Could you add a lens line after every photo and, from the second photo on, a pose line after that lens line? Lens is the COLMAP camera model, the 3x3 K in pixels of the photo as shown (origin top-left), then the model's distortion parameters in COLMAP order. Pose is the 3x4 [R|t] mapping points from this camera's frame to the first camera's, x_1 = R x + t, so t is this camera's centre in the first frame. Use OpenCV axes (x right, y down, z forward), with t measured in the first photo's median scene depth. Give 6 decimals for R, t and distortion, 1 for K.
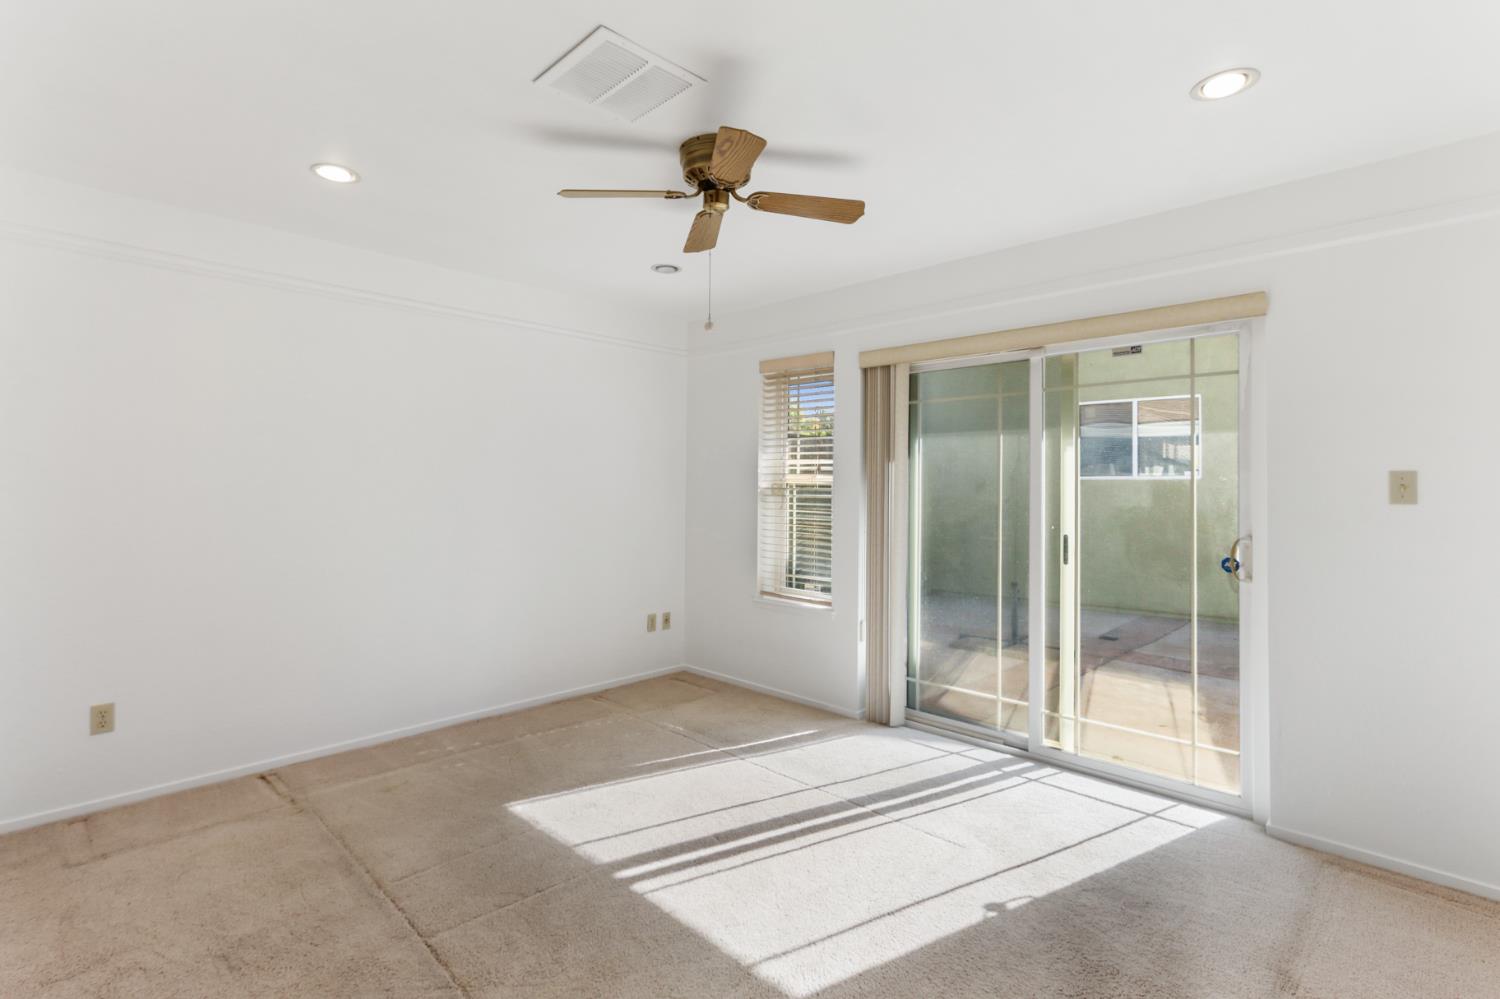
lens RADIAL K [[708.4, 0, 727.6], [0, 708.4, 491.1], [0, 0, 1]] dist [0.000418, 0.004866]
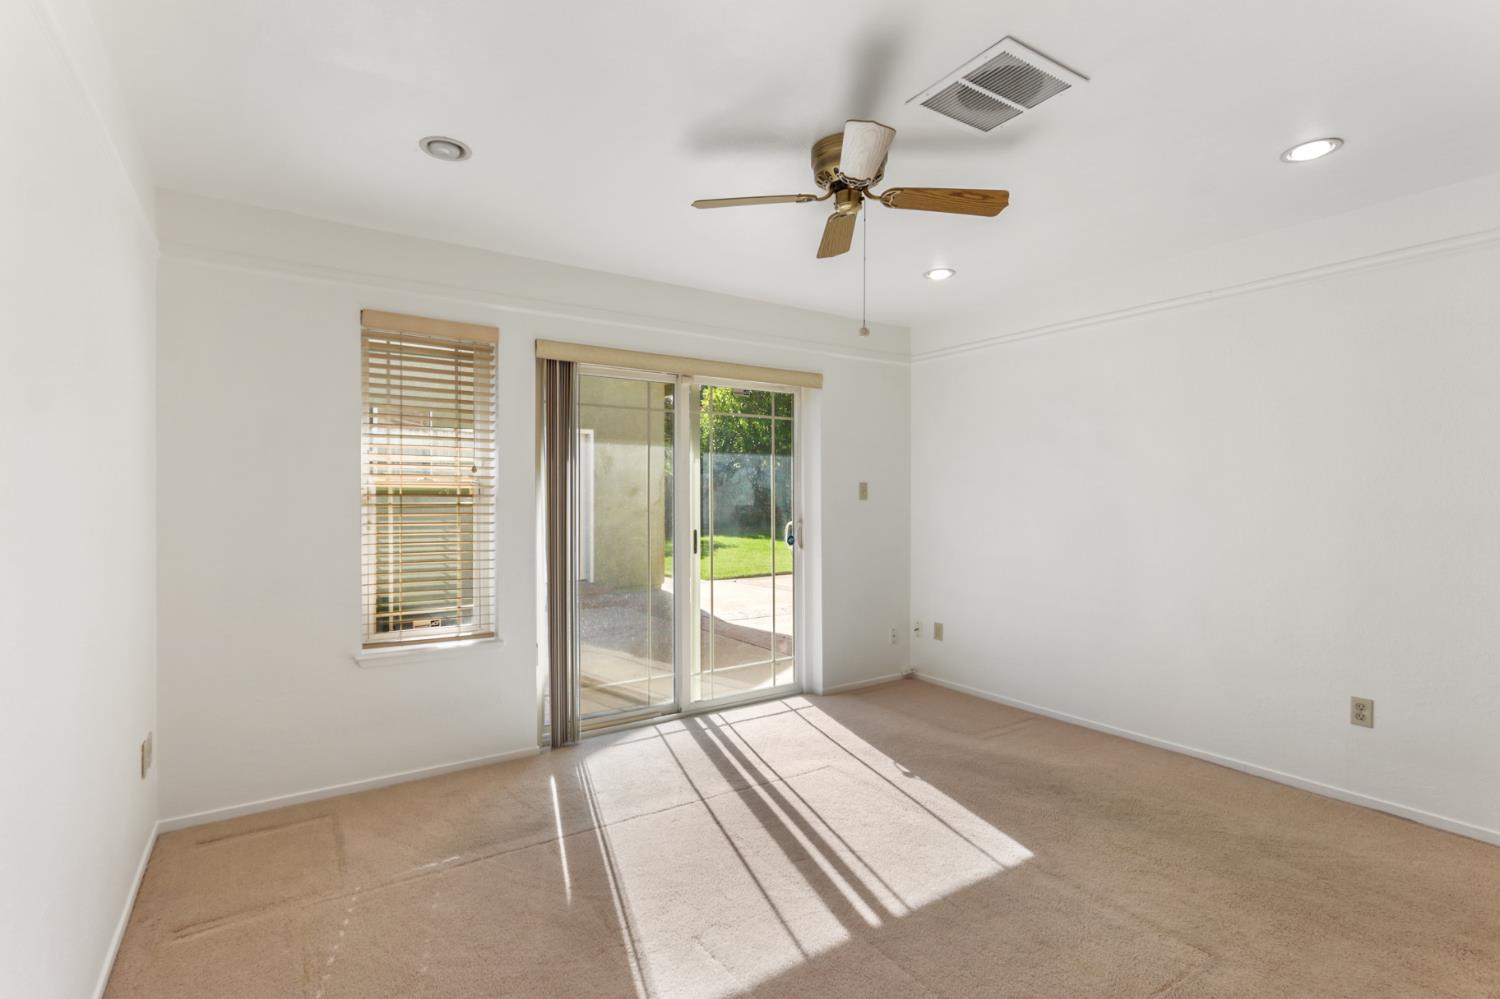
lens RADIAL K [[708.4, 0, 727.6], [0, 708.4, 491.1], [0, 0, 1]] dist [0.000418, 0.004866]
pose [[0.207600, -0.002692, 0.978210, -0.754000], [0.010589, 0.999944, 0.000504, -0.004928], [-0.978157, 0.010254, 0.207616, 0.698468]]
